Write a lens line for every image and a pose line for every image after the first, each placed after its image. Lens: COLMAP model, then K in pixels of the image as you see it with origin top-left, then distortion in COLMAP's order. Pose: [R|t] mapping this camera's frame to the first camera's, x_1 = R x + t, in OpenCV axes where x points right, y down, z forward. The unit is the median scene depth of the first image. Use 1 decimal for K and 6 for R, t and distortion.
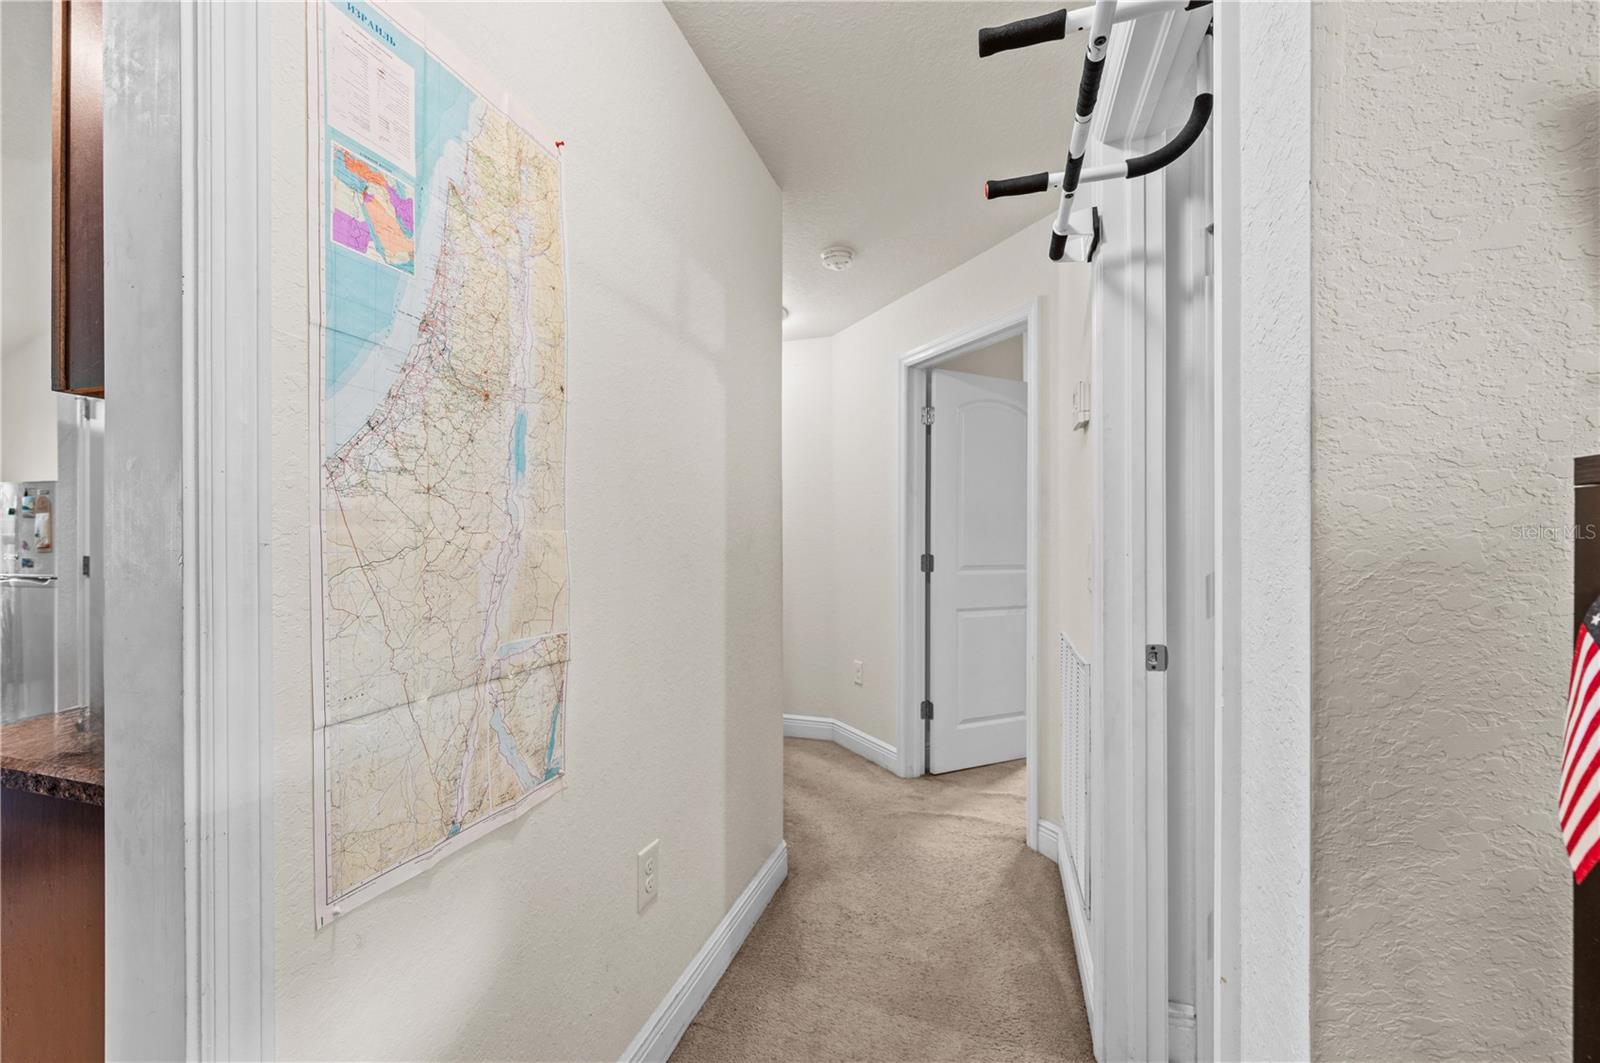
lens RADIAL K [[637.2, 0, 799.8], [0, 637.2, 538.6], [0, 0, 1]] dist [-0.001628, 0.001291]
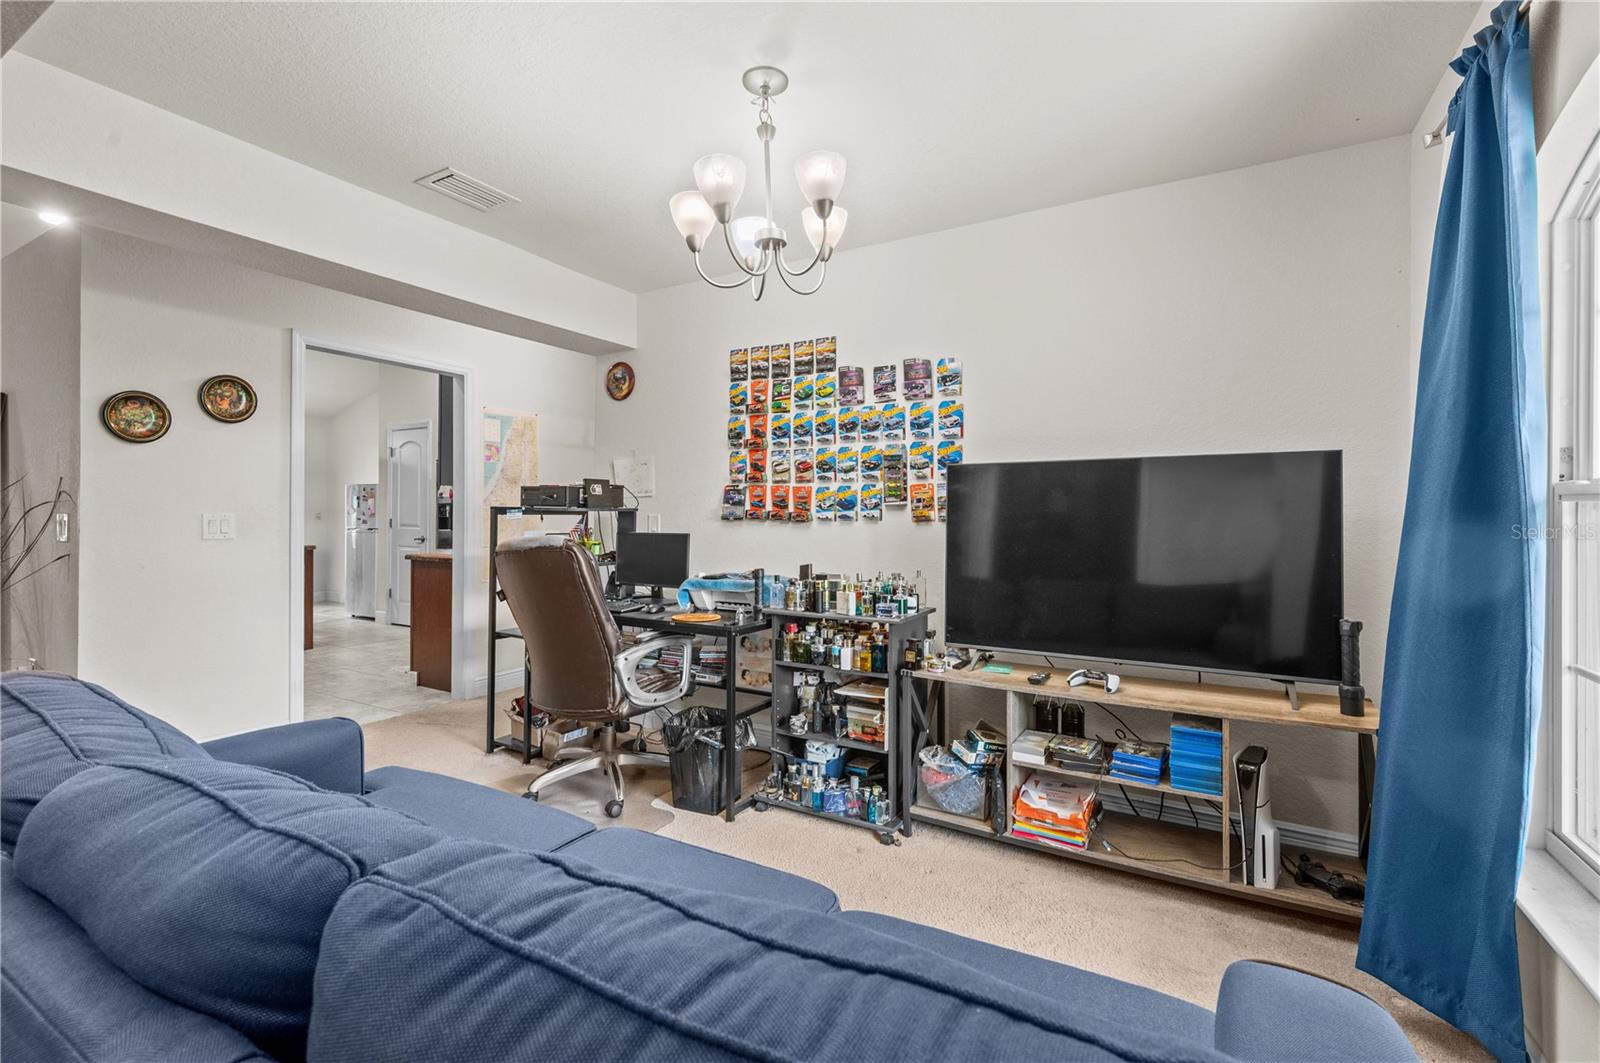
lens RADIAL K [[691.6, 0, 807.7], [0, 691.6, 518.5], [0, 0, 1]] dist [-0.002071, 0.000096]
pose [[0.977698, 0.010906, -0.209735, 2.419826], [-0.009218, 0.999917, 0.009024, -0.025149], [0.209816, -0.006890, 0.977717, -3.174382]]
